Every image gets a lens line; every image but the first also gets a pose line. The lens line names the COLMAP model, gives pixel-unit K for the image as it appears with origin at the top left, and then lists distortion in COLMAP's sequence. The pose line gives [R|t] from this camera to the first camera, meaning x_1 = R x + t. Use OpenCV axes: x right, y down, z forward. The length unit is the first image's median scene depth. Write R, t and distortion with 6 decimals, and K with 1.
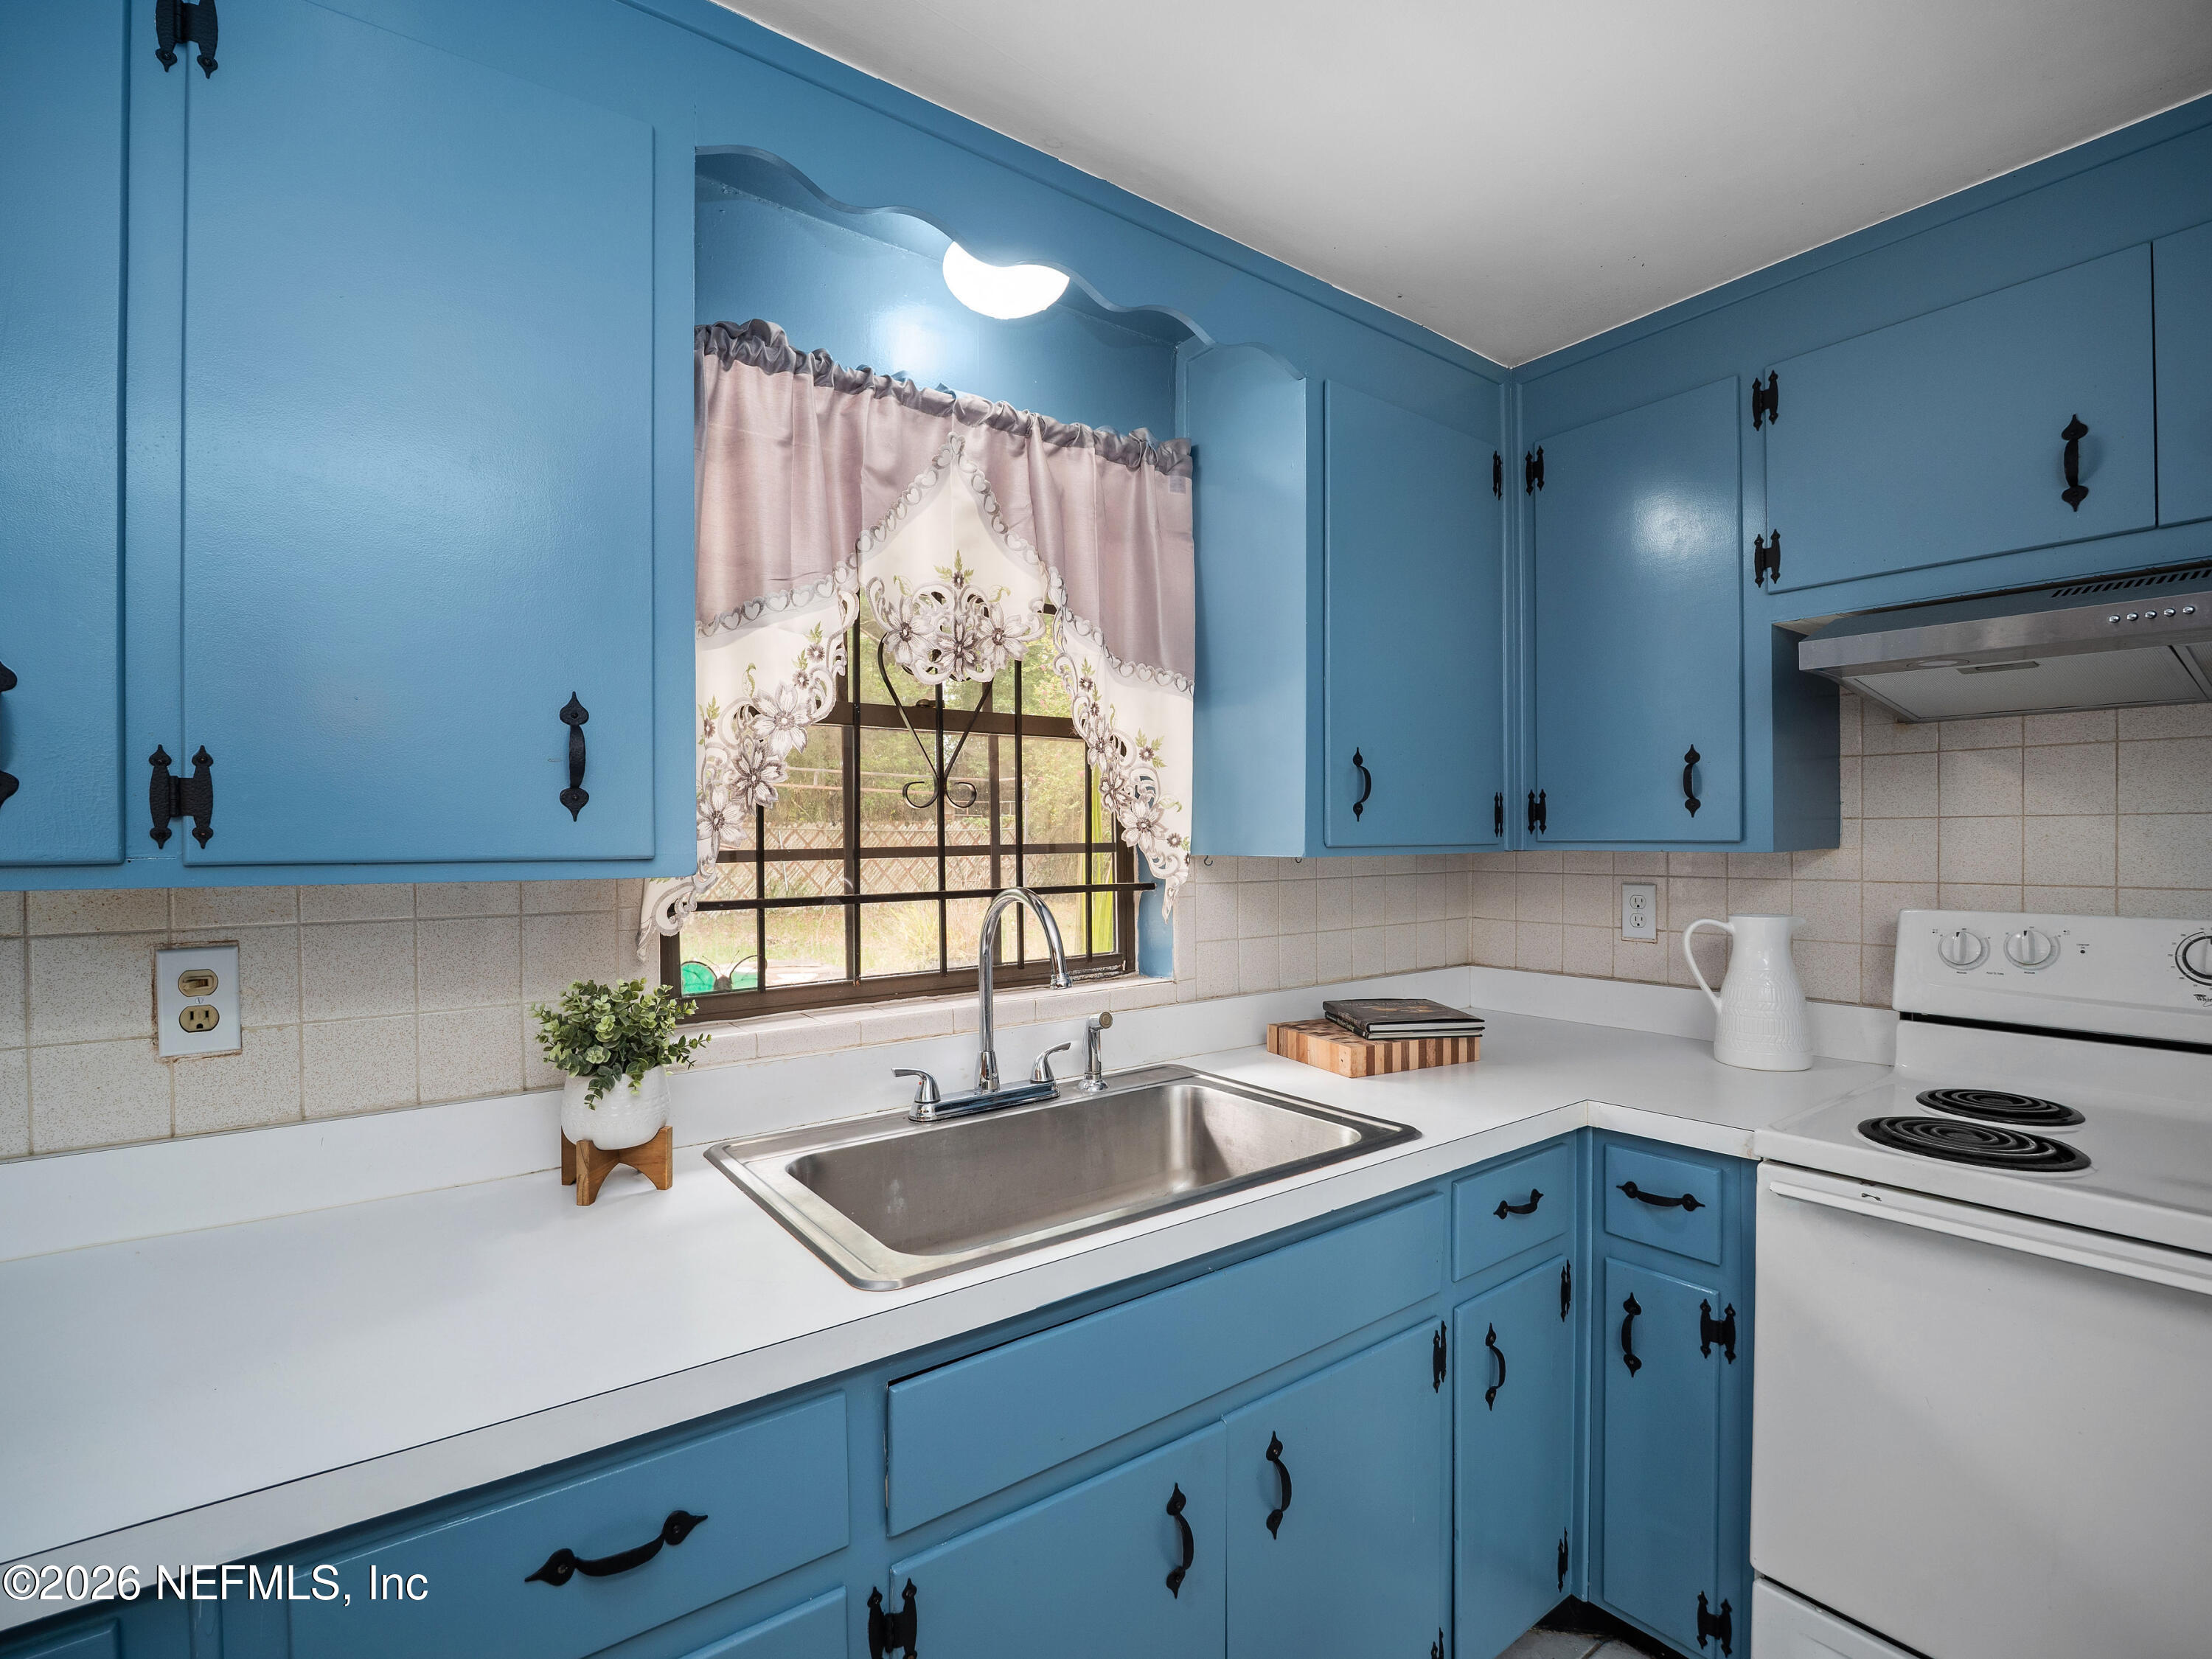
lens RADIAL K [[1007.5, 0, 1093.0], [0, 1007.5, 850.9], [0, 0, 1]] dist [-0.017175, -0.003482]
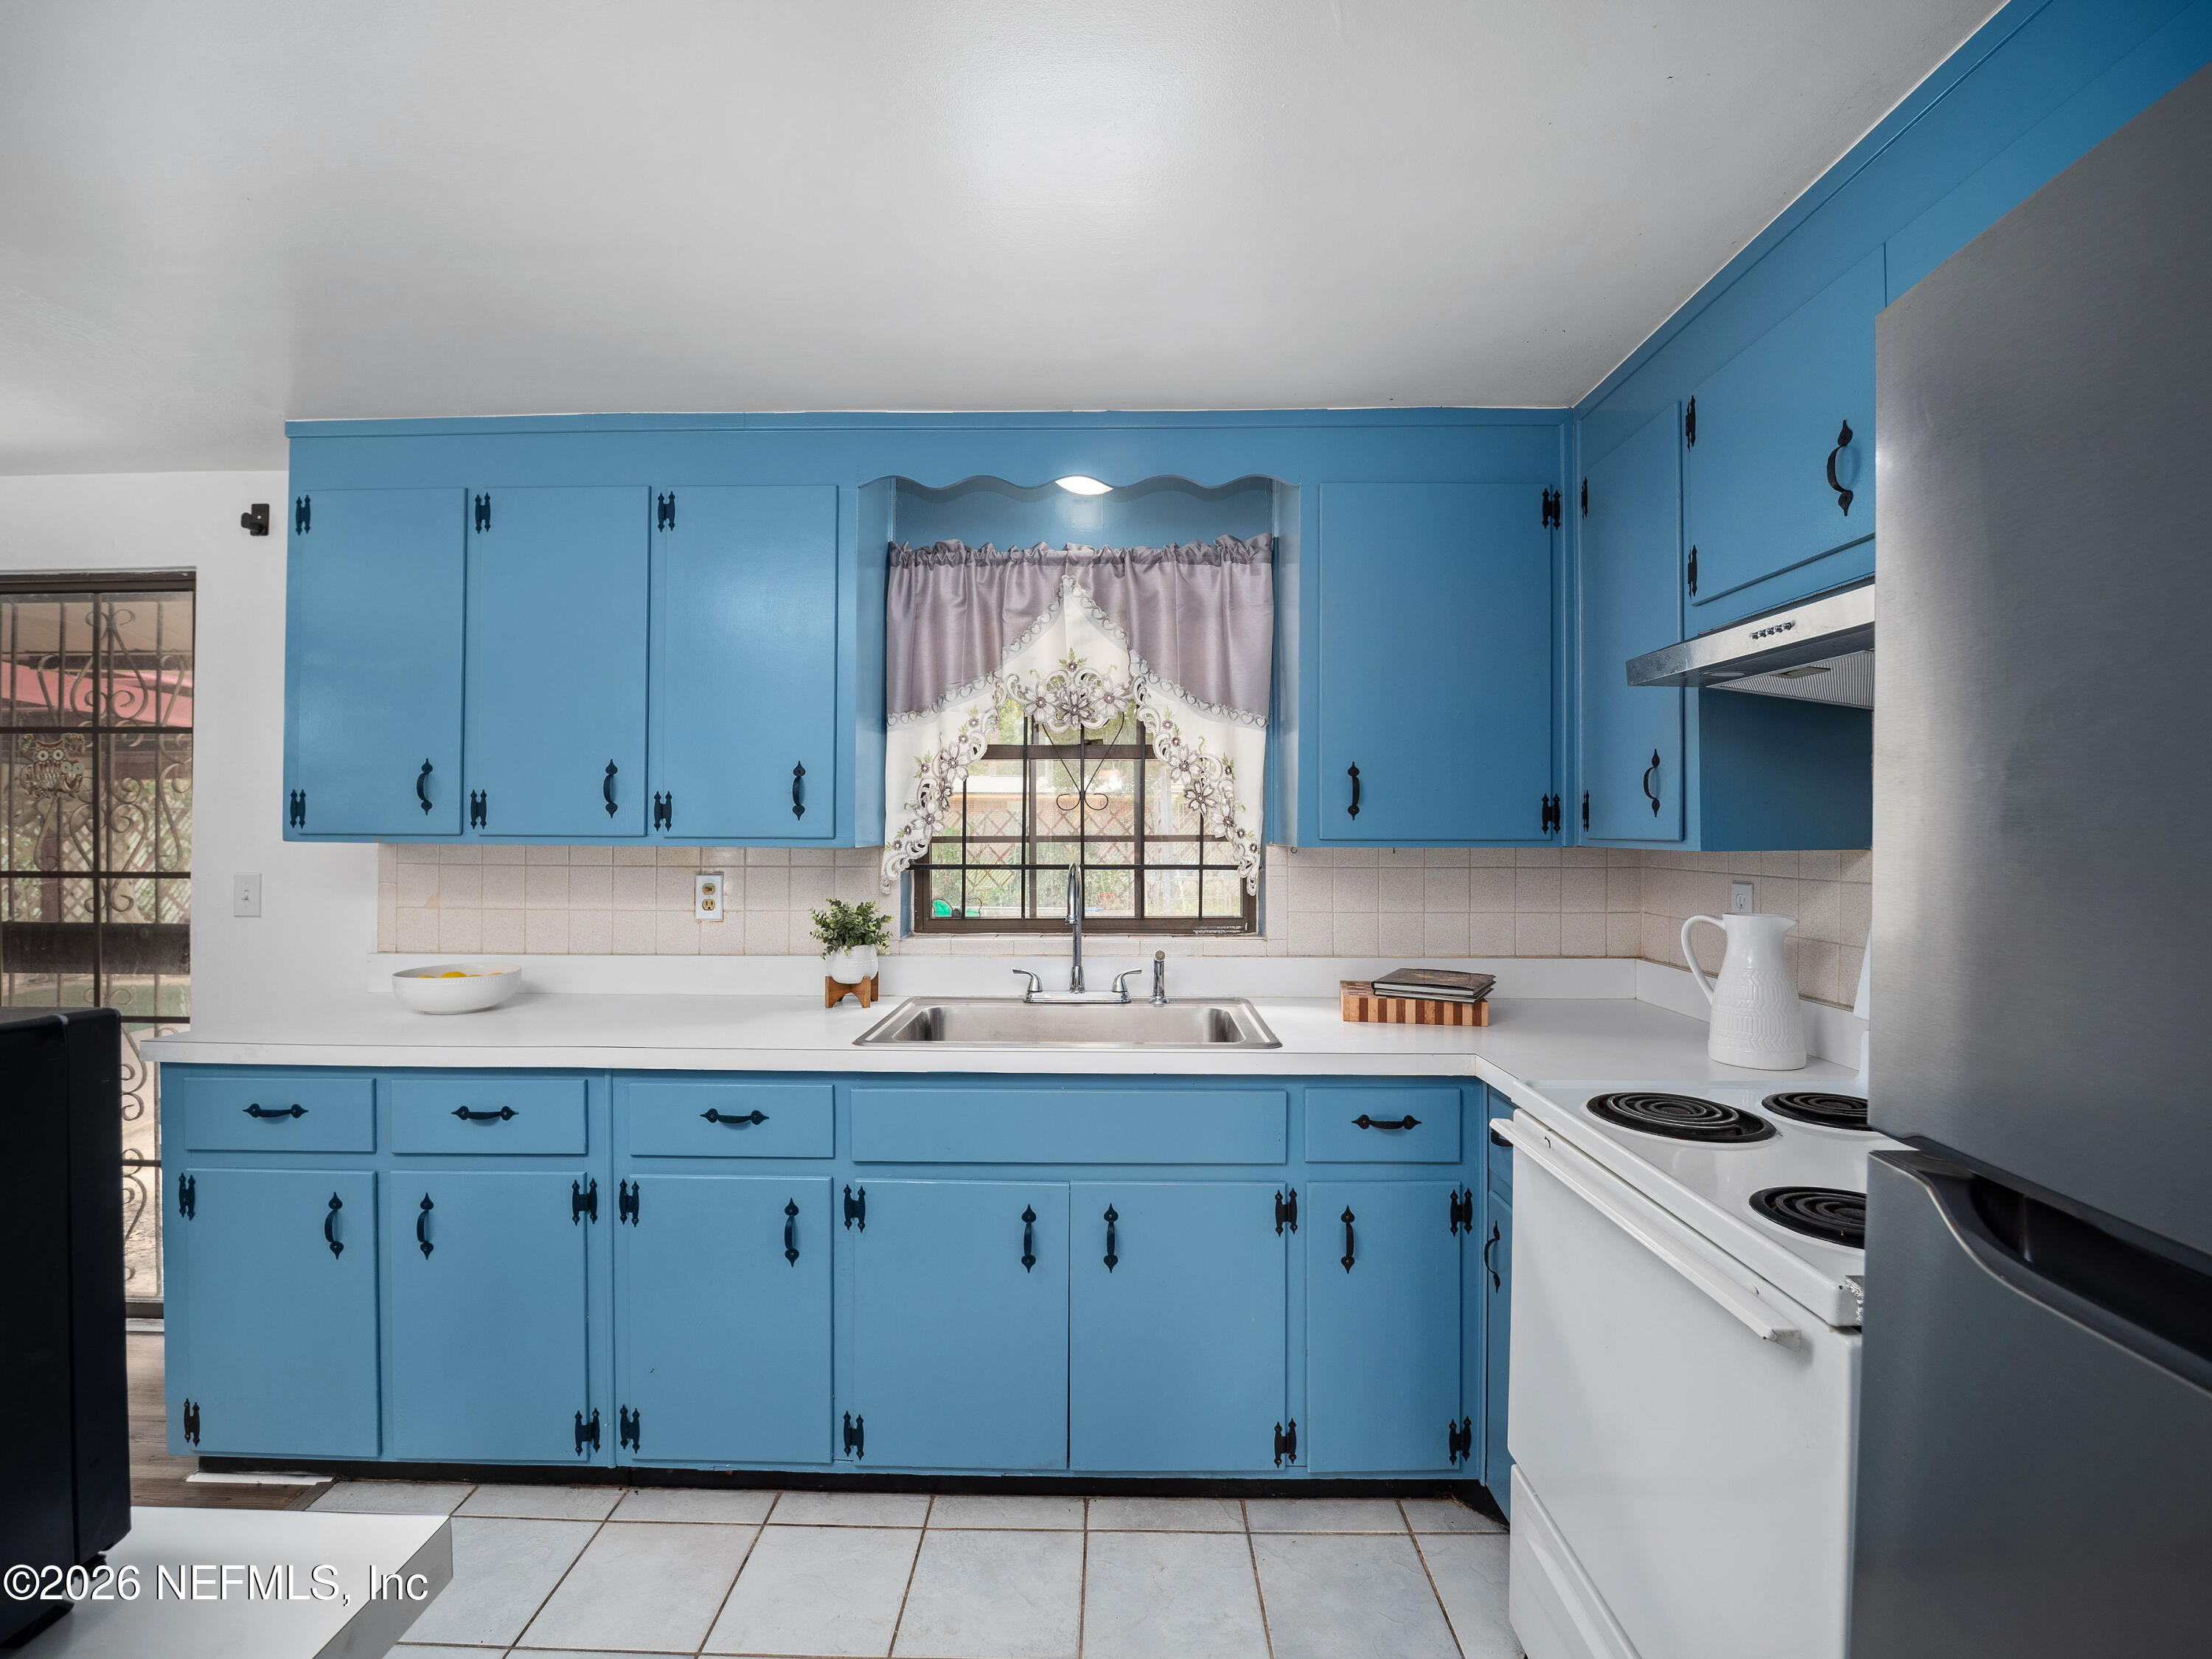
lens RADIAL K [[1007.5, 0, 1123.8], [0, 1007.5, 823.2], [0, 0, 1]] dist [-0.017175, -0.003482]
pose [[0.807780, 0.006693, -0.589446, 0.856485], [-0.016140, 0.999812, -0.010765, -0.007575], [0.589263, 0.018210, 0.807736, -0.221444]]
